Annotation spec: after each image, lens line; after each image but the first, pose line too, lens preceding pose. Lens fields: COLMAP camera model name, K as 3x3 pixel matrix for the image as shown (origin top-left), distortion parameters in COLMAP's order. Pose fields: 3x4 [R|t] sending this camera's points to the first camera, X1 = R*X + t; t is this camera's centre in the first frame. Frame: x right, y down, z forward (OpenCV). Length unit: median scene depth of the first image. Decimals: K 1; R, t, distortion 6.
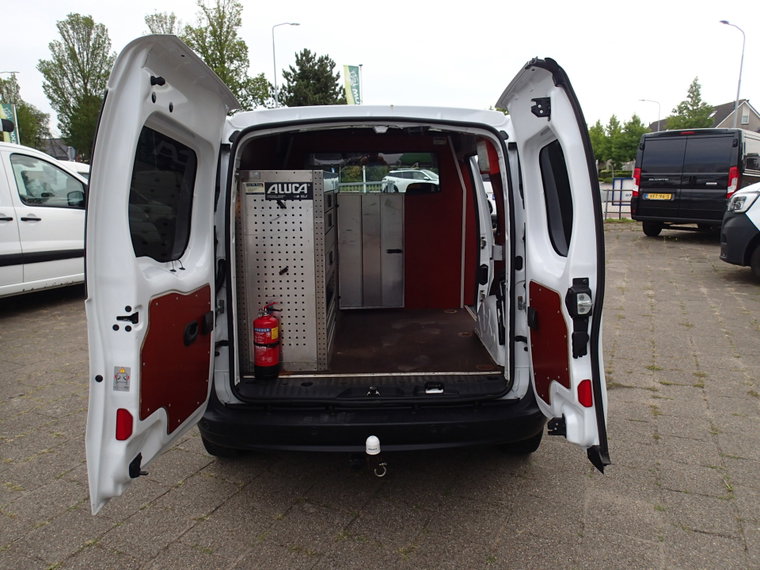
lens RADIAL K [[561.1, 0, 390.1], [0, 561.1, 281.8], [0, 0, 1]] dist [0.004719, -0.010376]
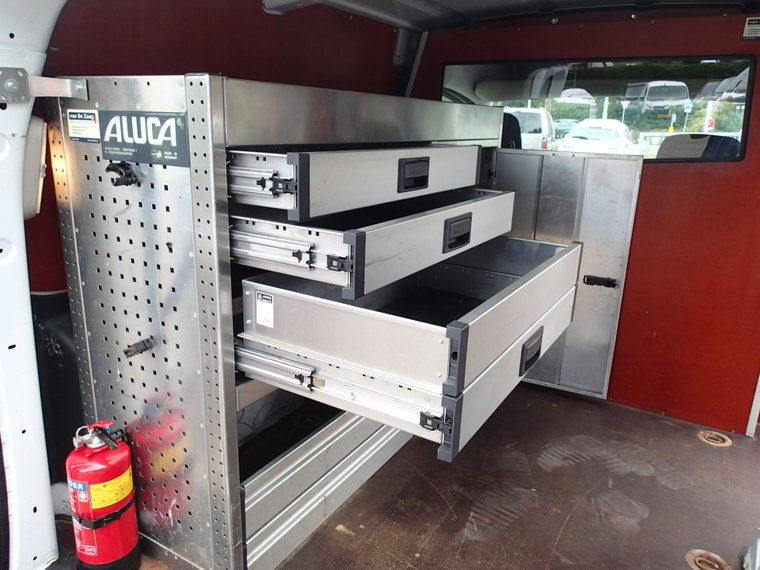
lens RADIAL K [[568.5, 0, 398.0], [0, 568.5, 284.0], [0, 0, 1]] dist [0.007468, 0.002537]
pose [[0.850622, 0.176798, -0.495161, 0.097895], [-0.130491, 0.983292, 0.126919, -0.089700], [0.509327, -0.043346, 0.859481, 0.501998]]
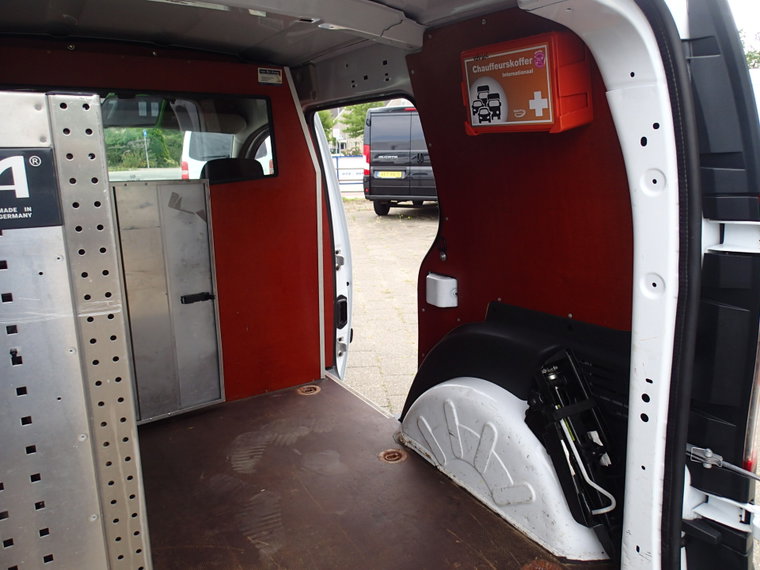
lens RADIAL K [[561.1, 0, 390.1], [0, 561.1, 281.8], [0, 0, 1]] dist [0.004719, -0.010376]
pose [[0.857347, -0.117246, 0.501208, -0.091868], [0.099988, 0.993100, 0.061277, -0.080969], [-0.504934, -0.002421, 0.863154, 0.479149]]
